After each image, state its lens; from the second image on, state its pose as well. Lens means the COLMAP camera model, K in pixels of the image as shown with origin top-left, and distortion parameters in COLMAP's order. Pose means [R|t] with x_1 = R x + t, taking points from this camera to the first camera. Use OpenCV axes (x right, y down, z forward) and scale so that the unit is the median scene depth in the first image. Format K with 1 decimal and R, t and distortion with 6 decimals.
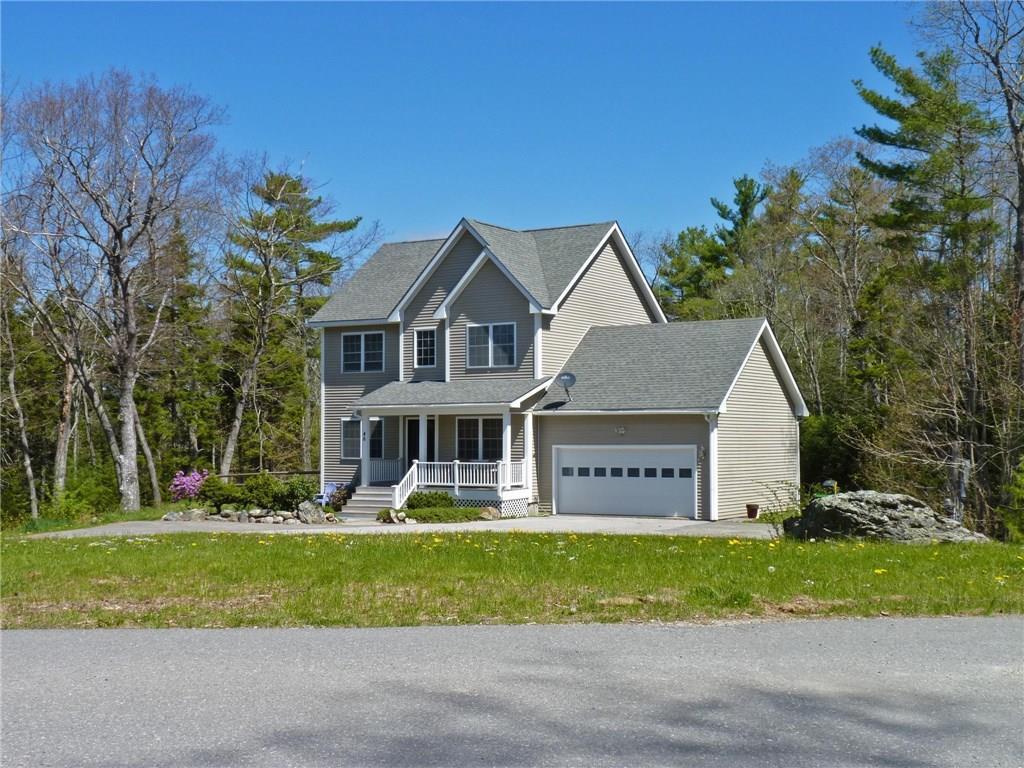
lens RADIAL K [[1351.1, 0, 512.1], [0, 1351.1, 383.7], [0, 0, 1]] dist [-0.002810, 0.000000]
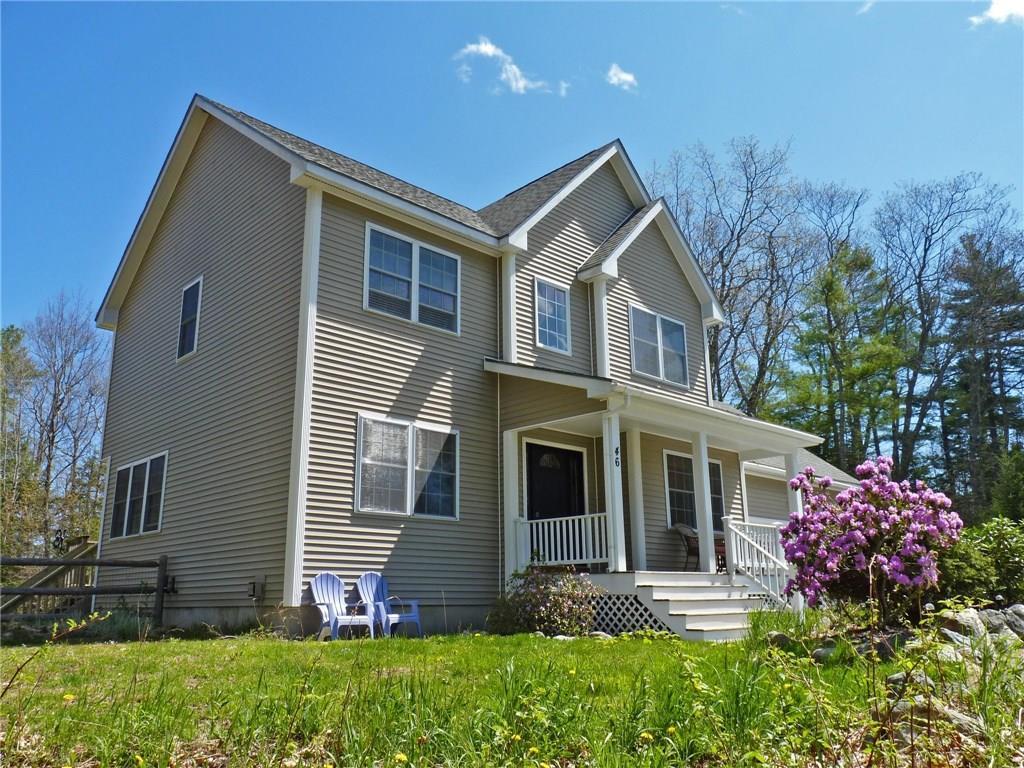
lens RADIAL K [[818.3, 0, 511.4], [0, 818.3, 384.3], [0, 0, 1]] dist [-0.016268, 0.000378]
pose [[0.251153, 0.247550, 0.935757, -0.366536], [-0.034724, 0.968426, -0.246873, 0.080841], [-0.967324, 0.029510, 0.251818, 0.933479]]
